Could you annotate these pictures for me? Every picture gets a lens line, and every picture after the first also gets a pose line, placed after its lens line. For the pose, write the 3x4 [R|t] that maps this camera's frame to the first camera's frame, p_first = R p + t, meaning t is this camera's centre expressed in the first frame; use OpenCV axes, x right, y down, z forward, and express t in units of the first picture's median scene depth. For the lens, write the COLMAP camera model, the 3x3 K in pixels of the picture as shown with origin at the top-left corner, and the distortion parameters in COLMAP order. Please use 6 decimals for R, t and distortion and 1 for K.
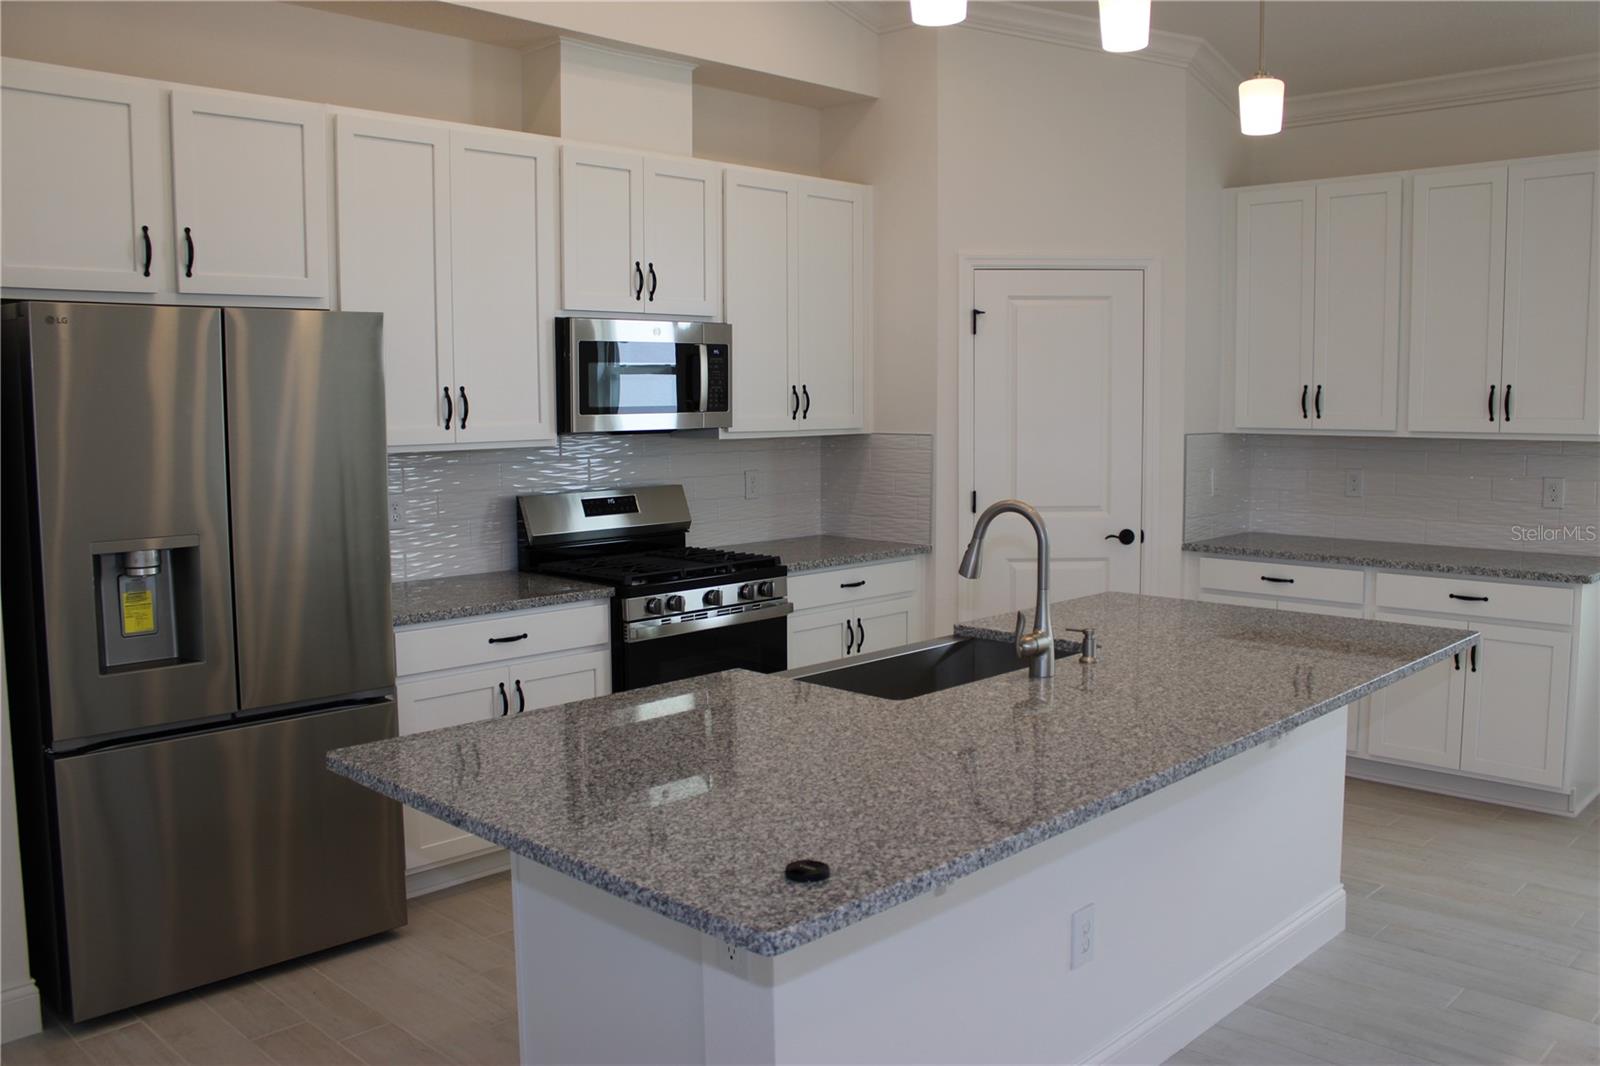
lens RADIAL K [[1337.3, 0, 807.2], [0, 1337.3, 529.0], [0, 0, 1]] dist [-0.163451, 0.143343]
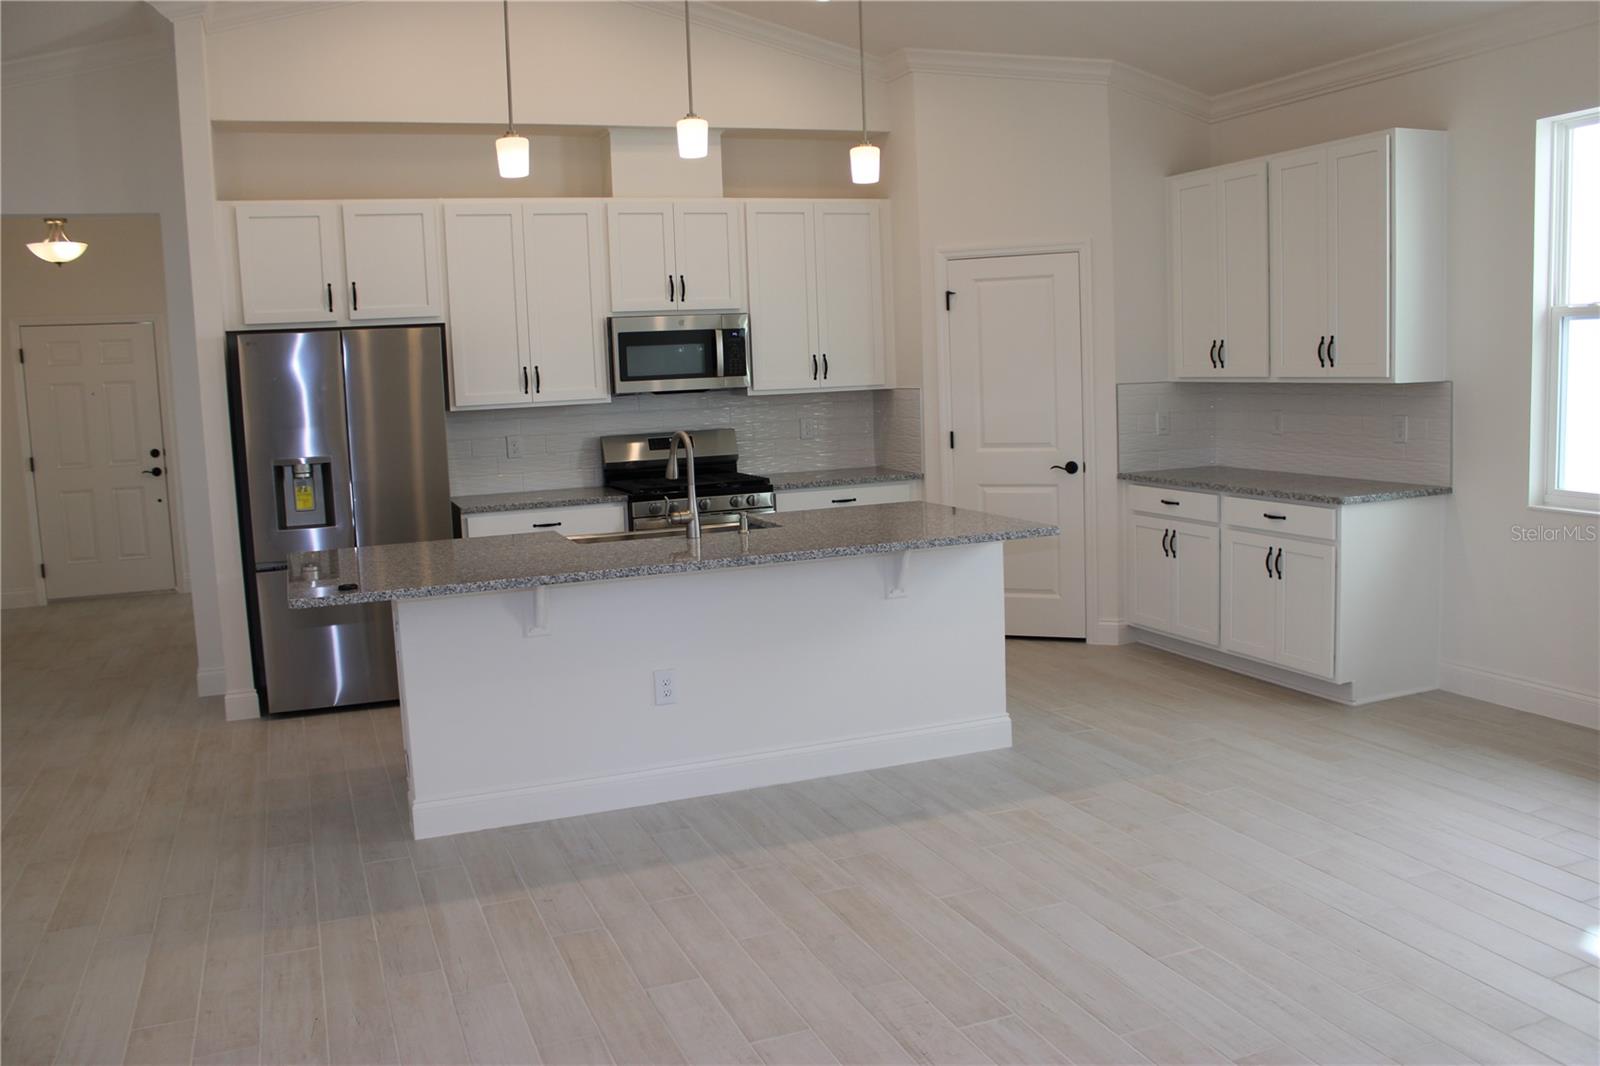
lens RADIAL K [[1337.3, 0, 806.0], [0, 1337.3, 529.5], [0, 0, 1]] dist [-0.163451, 0.143343]
pose [[0.911153, 0.021321, -0.411515, 0.646579], [-0.007567, 0.999358, 0.035022, 0.027192], [0.411998, -0.028797, 0.910730, -0.292486]]
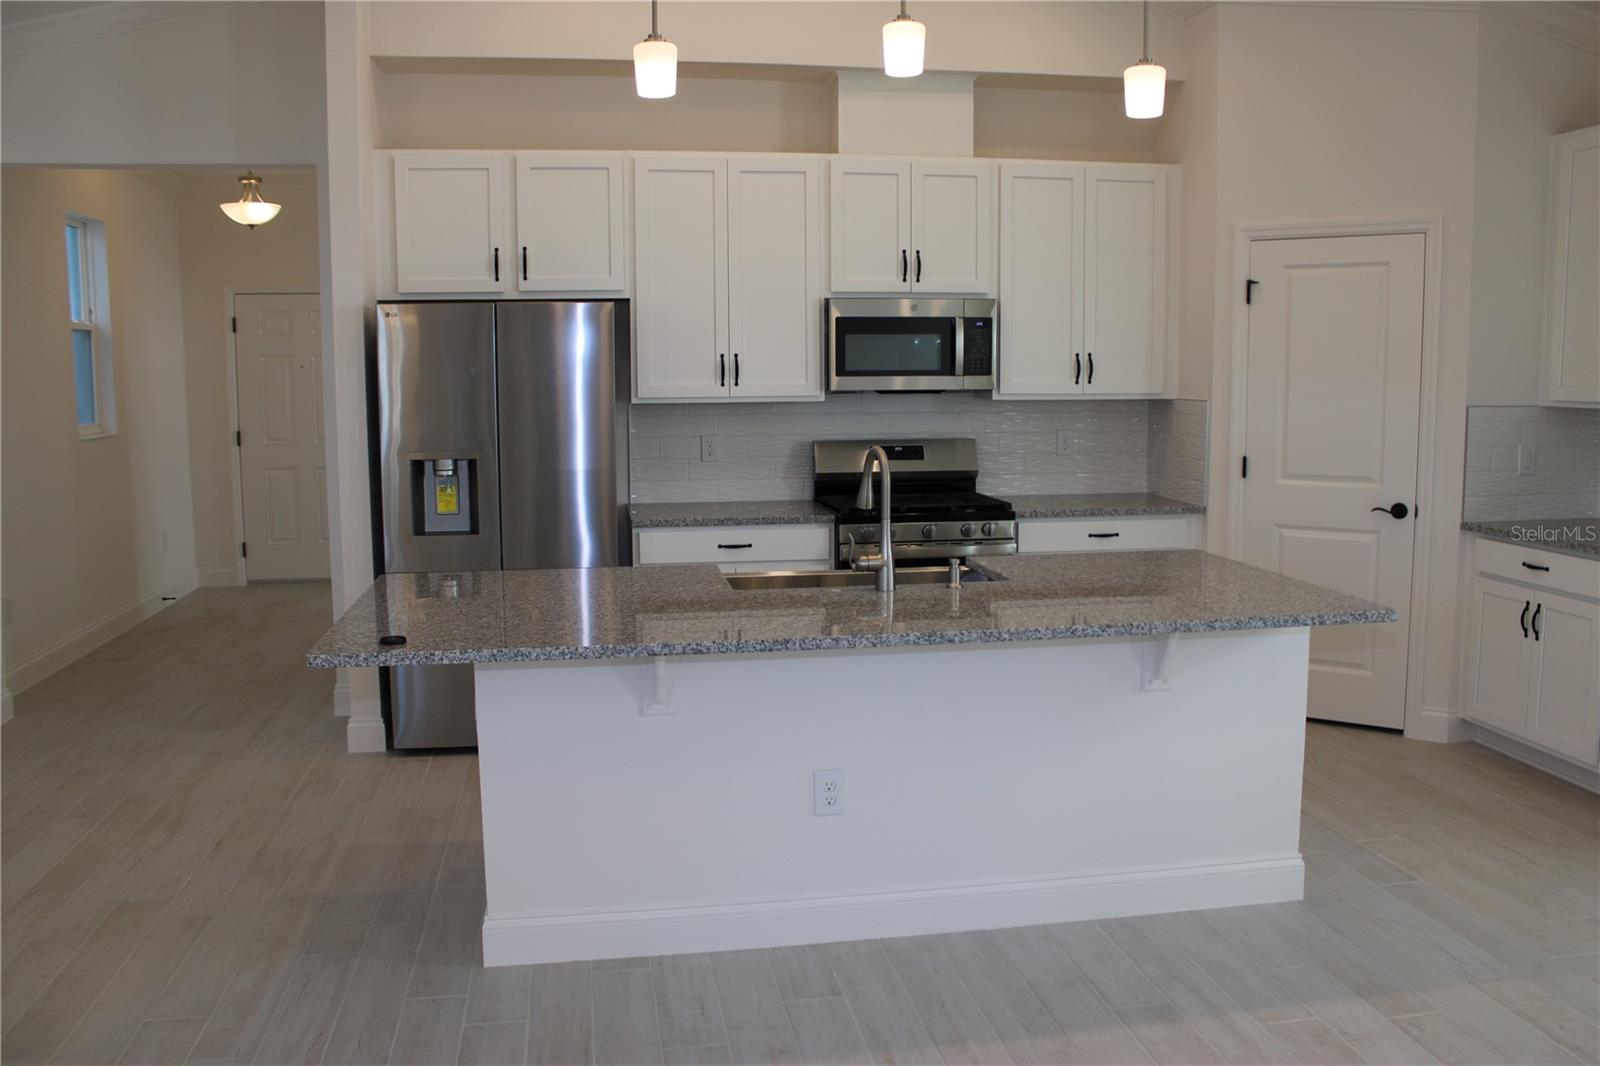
lens RADIAL K [[1337.3, 0, 807.9], [0, 1337.3, 525.5], [0, 0, 1]] dist [-0.163451, 0.143343]
pose [[0.806102, 0.072189, -0.587357, 0.552622], [-0.058349, 0.997391, 0.042505, 0.001613], [0.588893, 0.000008, 0.808211, -0.024716]]
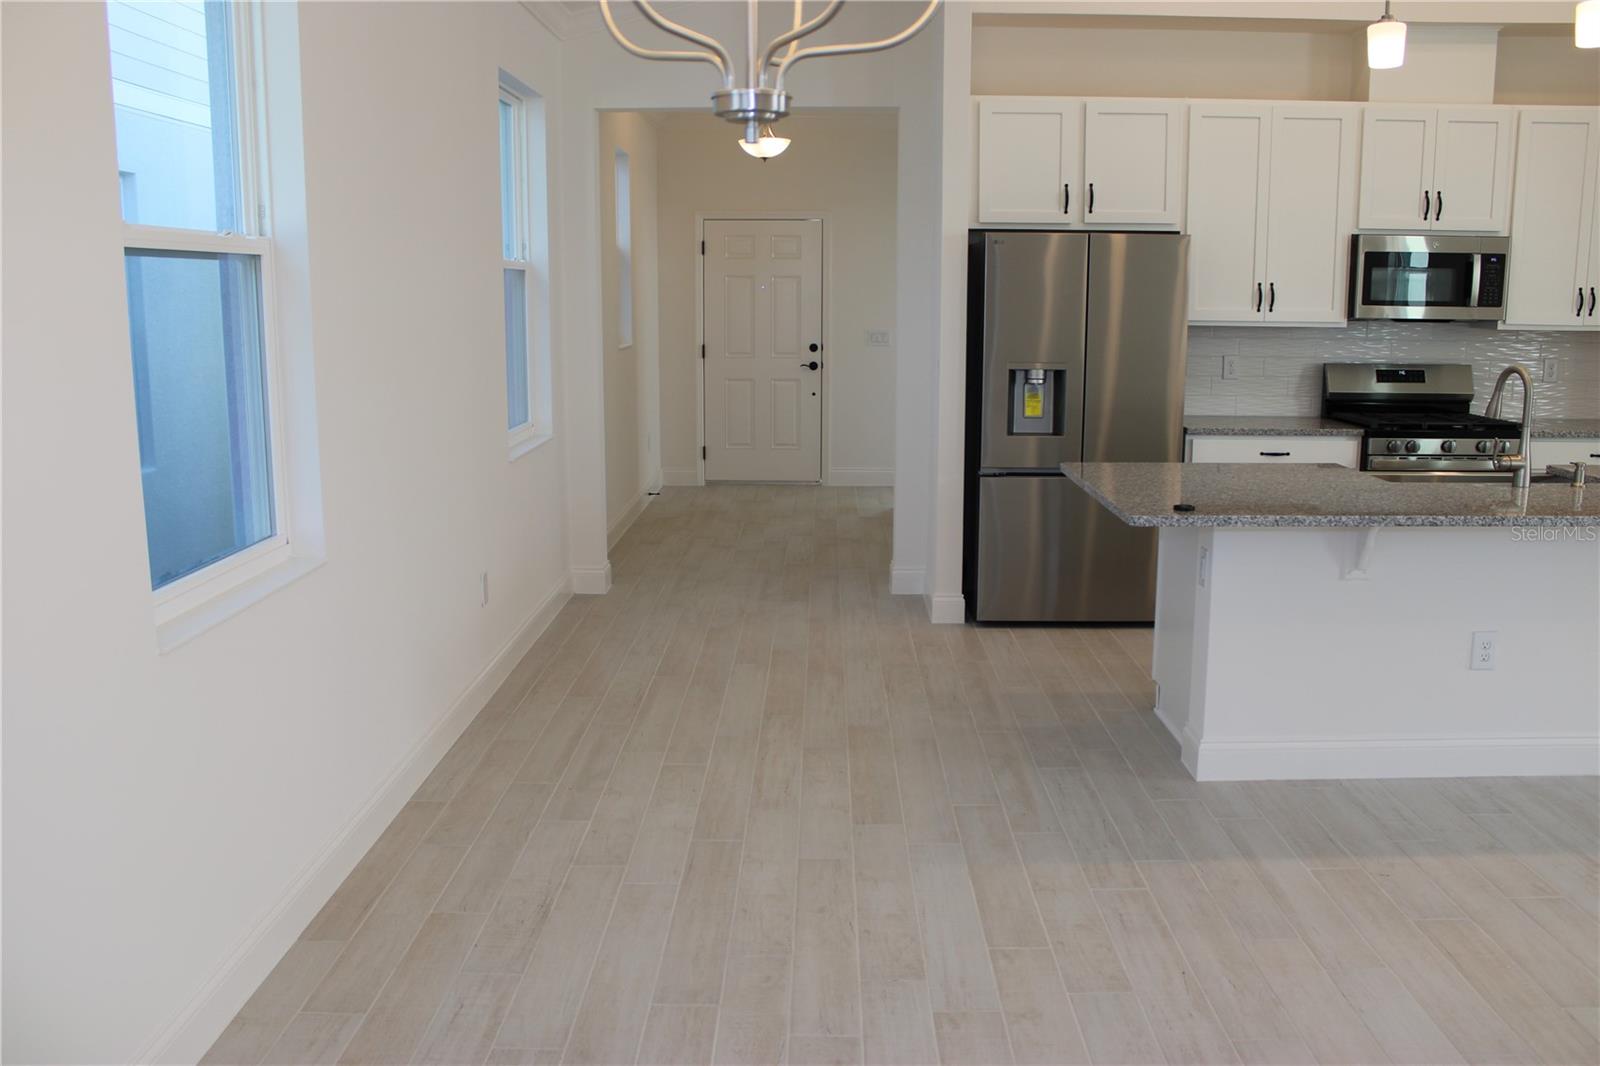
lens RADIAL K [[1337.3, 0, 807.1], [0, 1337.3, 527.2], [0, 0, 1]] dist [-0.163451, 0.143343]
pose [[0.685778, 0.131910, -0.715757, 0.433031], [-0.076405, 0.991052, 0.109441, 0.039135], [0.723789, -0.020365, 0.689721, -0.356552]]
